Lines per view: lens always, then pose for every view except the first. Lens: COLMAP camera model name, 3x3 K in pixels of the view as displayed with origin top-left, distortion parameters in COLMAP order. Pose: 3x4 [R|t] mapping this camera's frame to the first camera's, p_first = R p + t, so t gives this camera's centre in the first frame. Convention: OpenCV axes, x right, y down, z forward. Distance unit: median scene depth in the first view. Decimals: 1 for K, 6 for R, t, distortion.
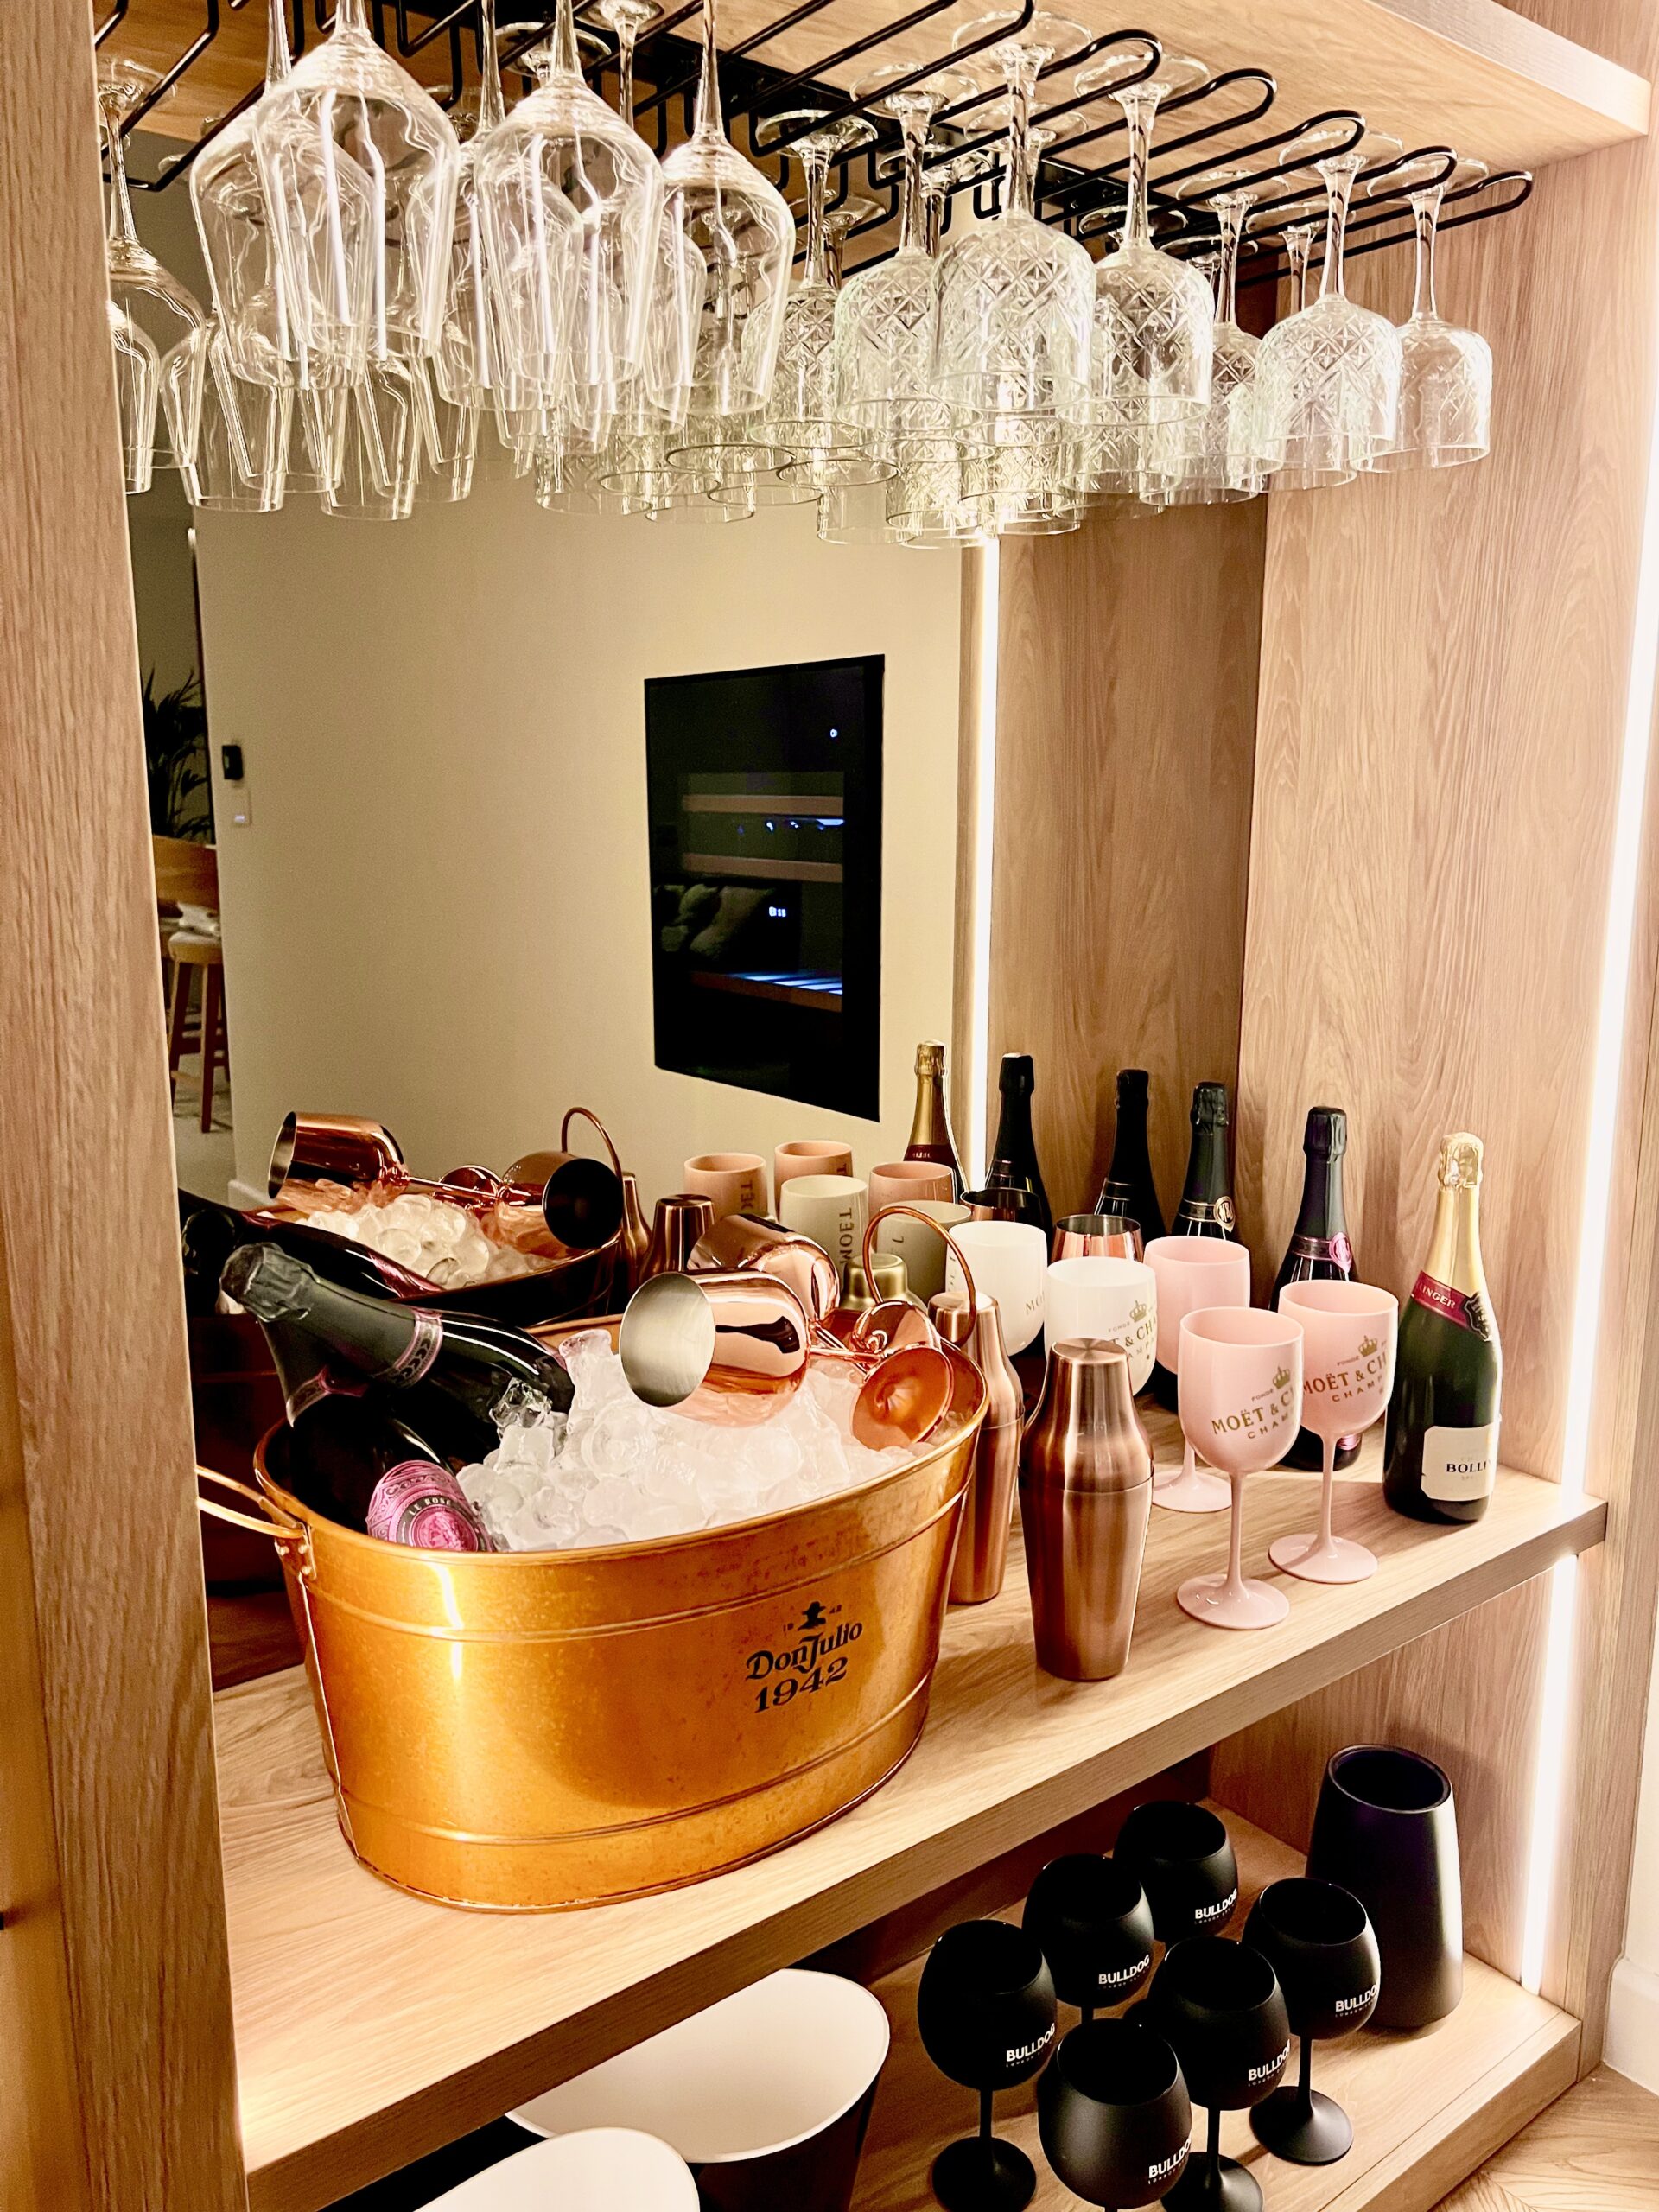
lens RADIAL K [[1672.9, 0, 829.6], [0, 1672.9, 1101.7], [0, 0, 1]] dist [0.026342, -0.011628]
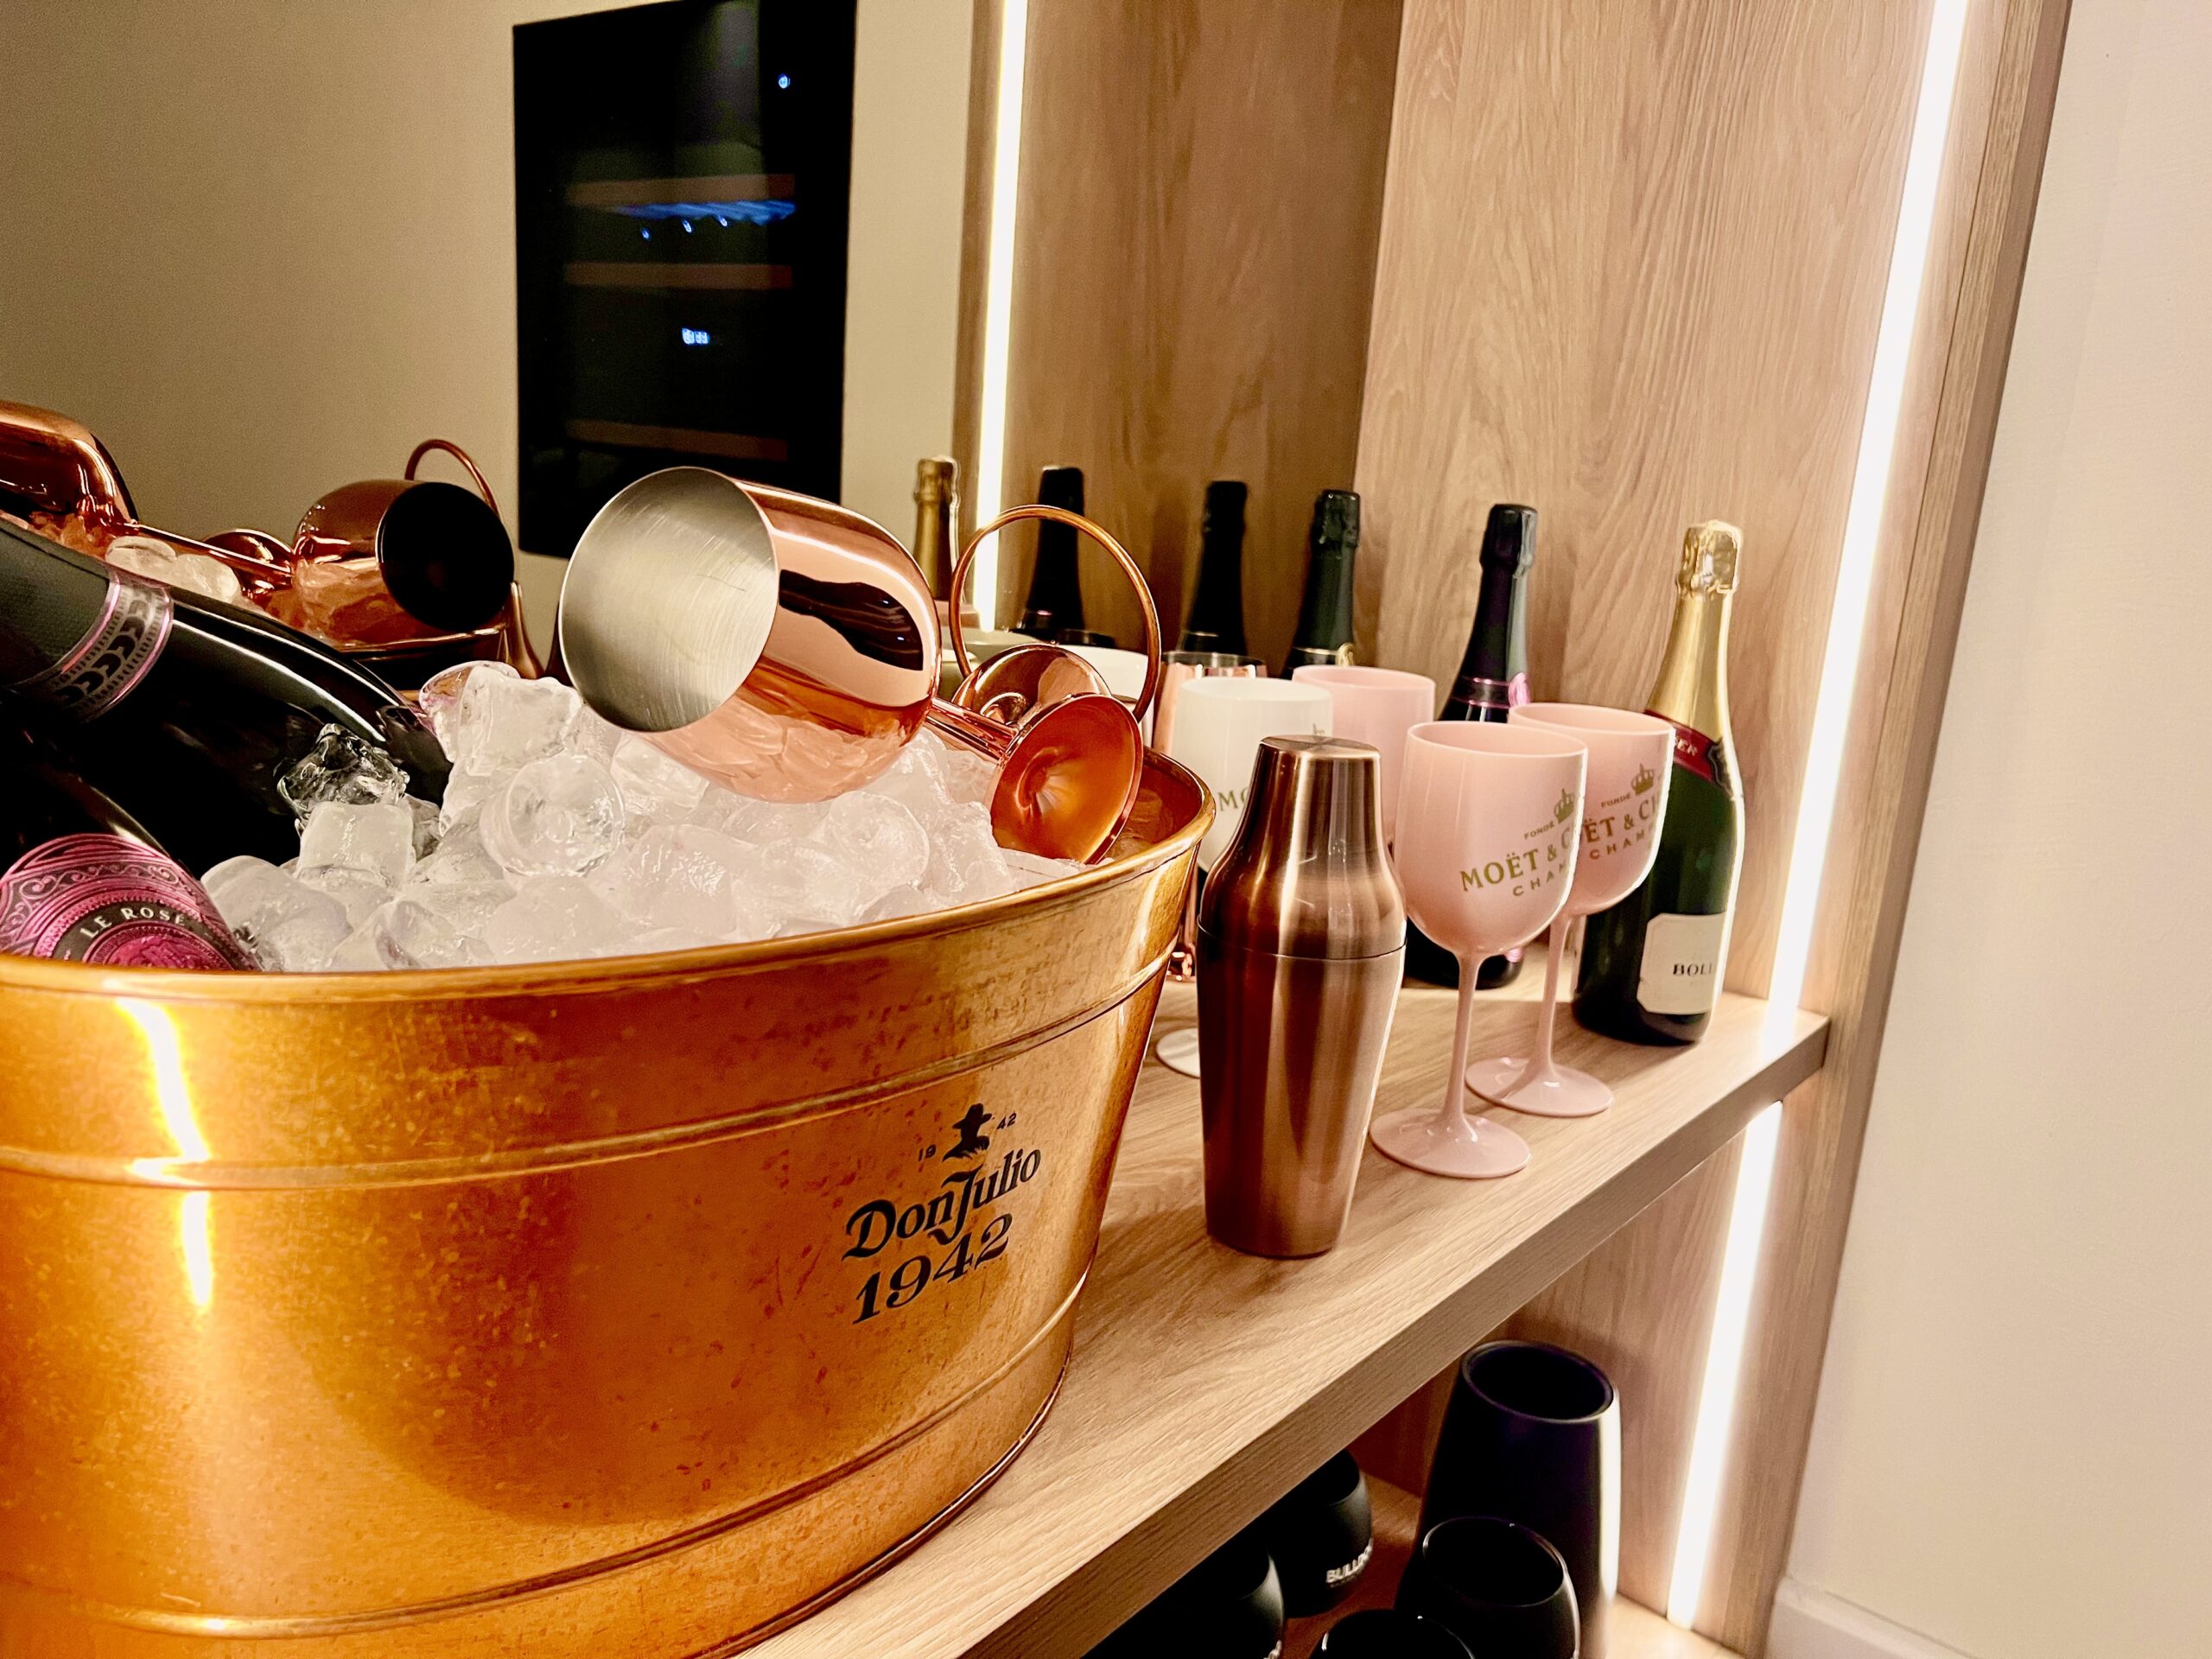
lens RADIAL K [[1689.4, 0, 1112.1], [0, 1689.4, 837.4], [0, 0, 1]] dist [0.068034, -0.100603]
pose [[0.969491, 0.012666, 0.244801, -0.062608], [-0.026474, 0.998233, 0.053199, 0.122944], [-0.243694, -0.058057, 0.968113, 0.322419]]
